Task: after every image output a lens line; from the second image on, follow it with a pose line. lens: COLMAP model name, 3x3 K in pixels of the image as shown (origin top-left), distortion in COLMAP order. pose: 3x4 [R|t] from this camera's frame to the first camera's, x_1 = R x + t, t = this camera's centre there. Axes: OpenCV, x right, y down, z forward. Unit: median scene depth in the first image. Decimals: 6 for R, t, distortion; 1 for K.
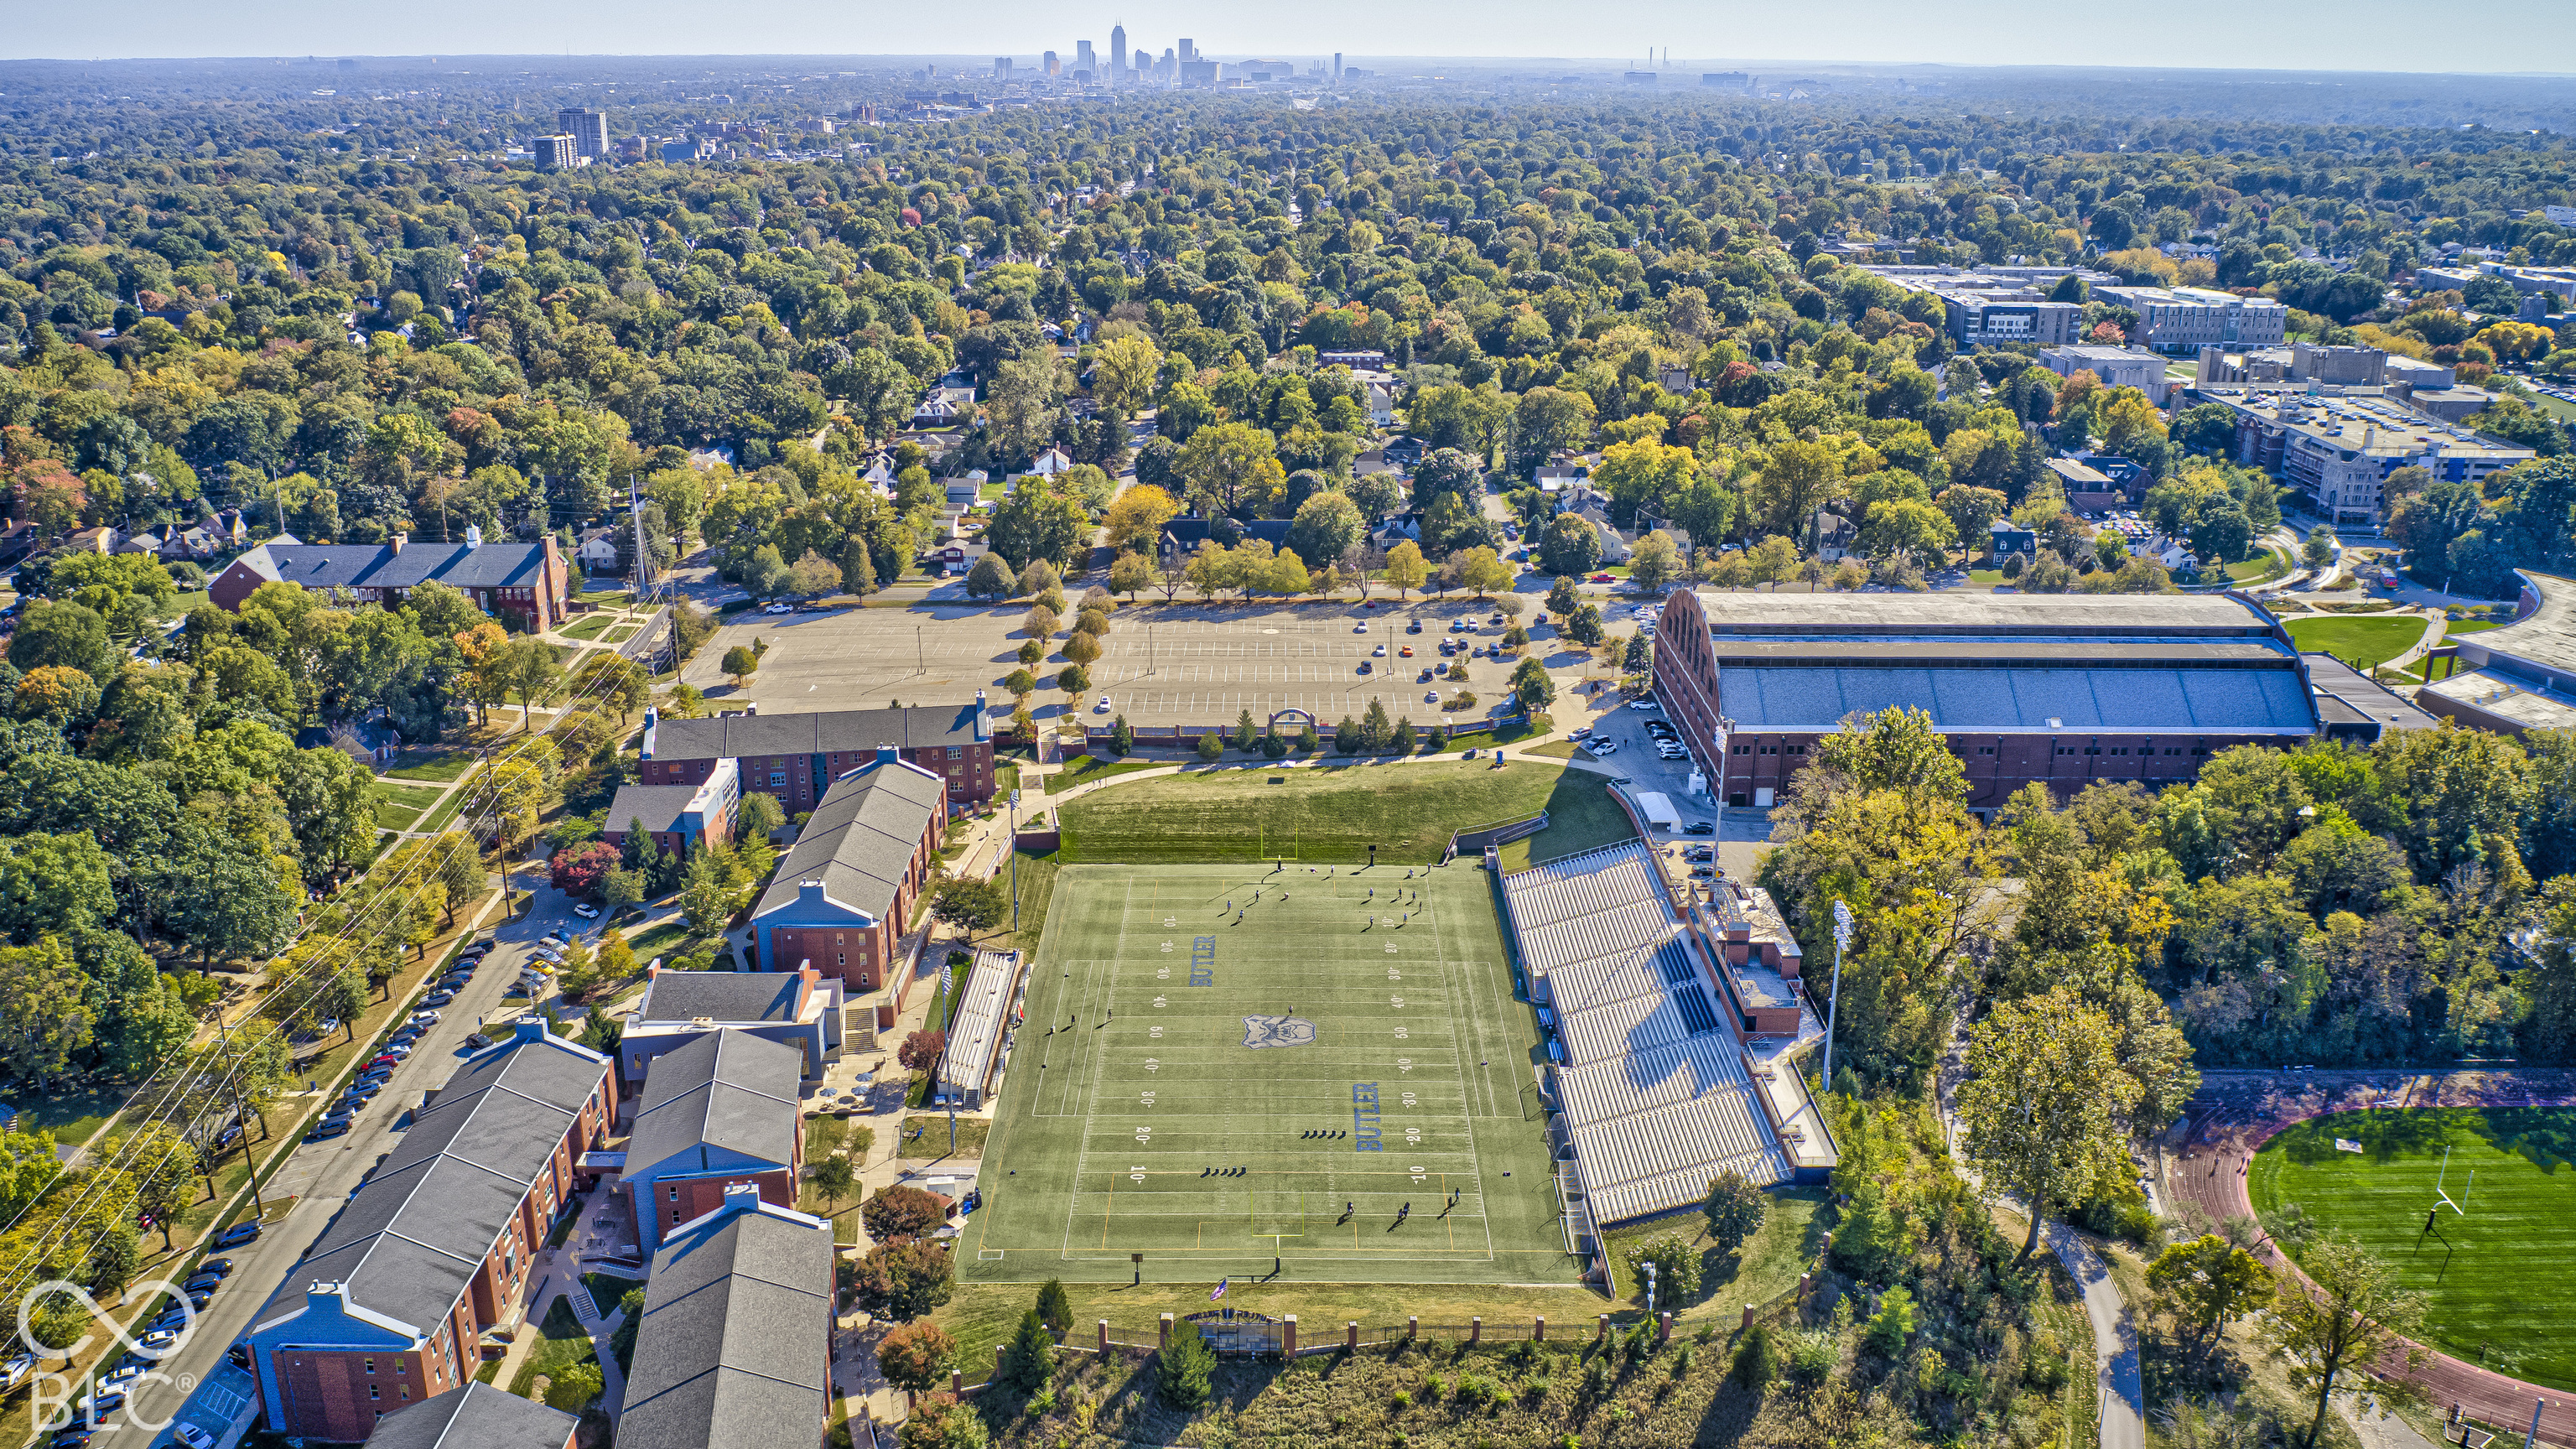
lens RADIAL K [[2019.9, 0, 1291.3], [0, 2019.9, 723.1], [0, 0, 1]] dist [-0.043281, 0.009712]
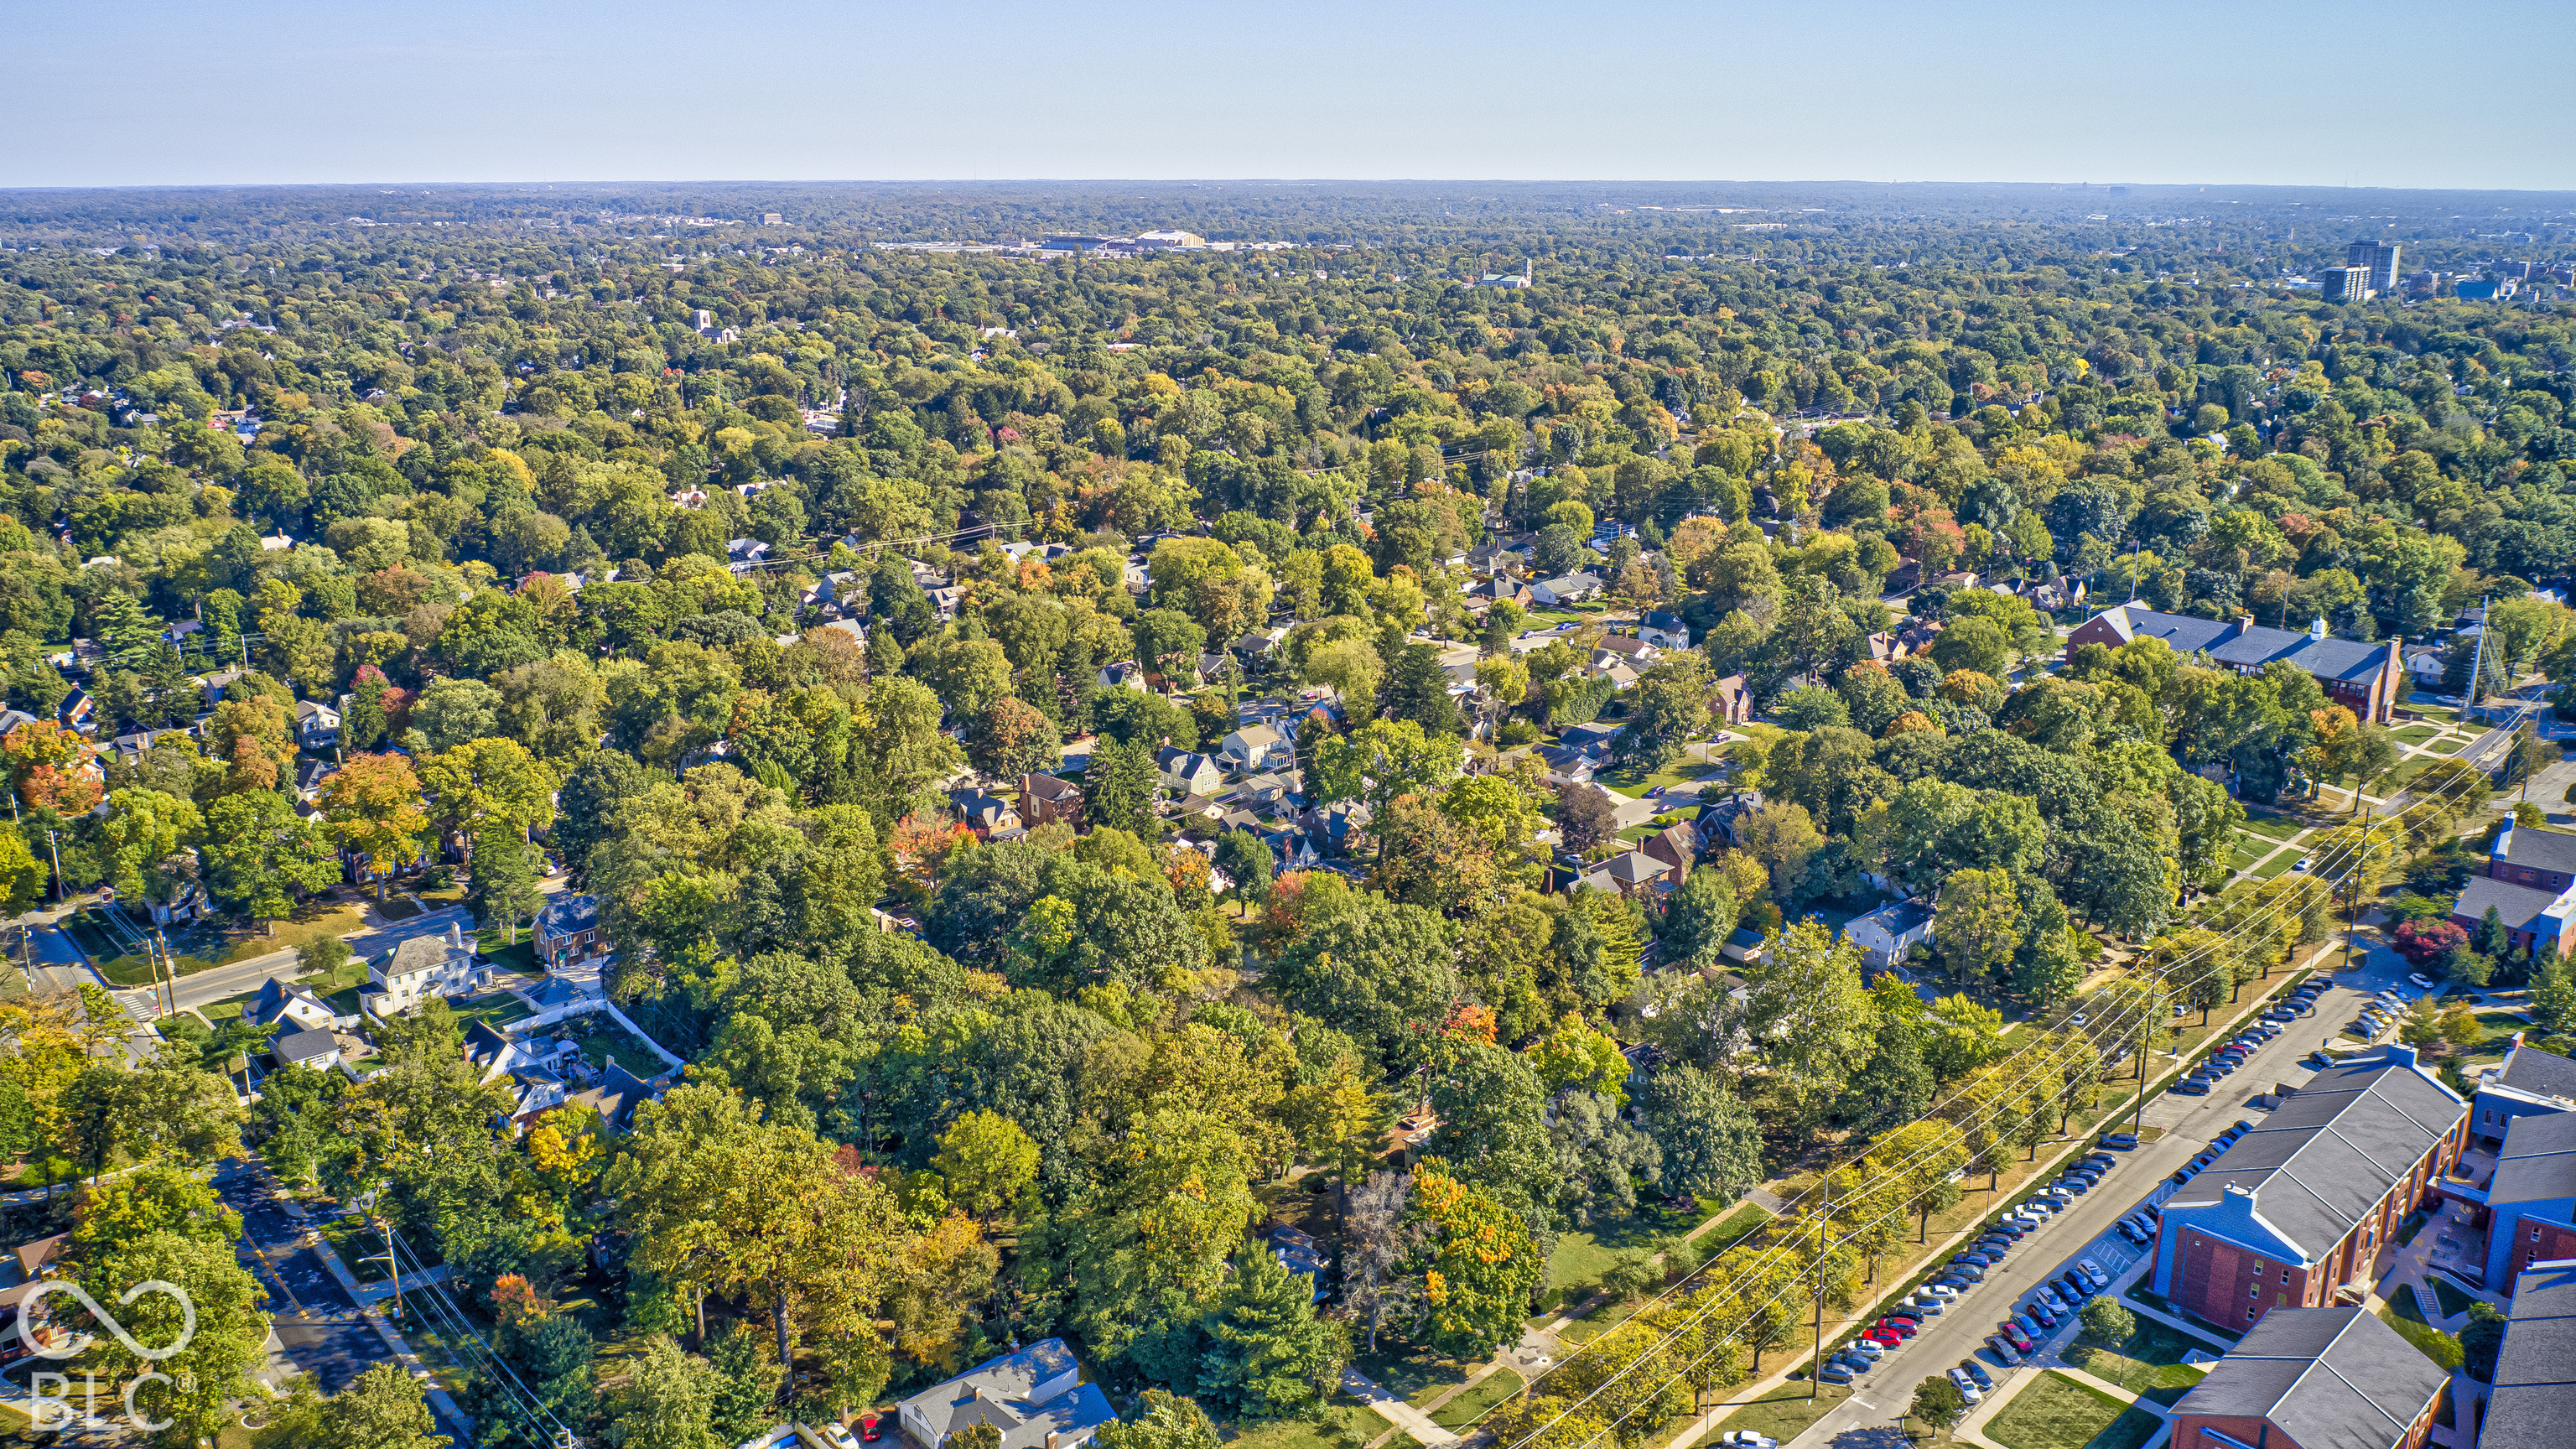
lens RADIAL K [[2019.9, 0, 1289.3], [0, 2019.9, 725.8], [0, 0, 1]] dist [-0.043281, 0.009712]
pose [[0.694715, 0.188076, -0.694261, -0.041998], [-0.227999, 0.973016, 0.035443, 0.041117], [0.682193, 0.133668, 0.718850, -0.116241]]
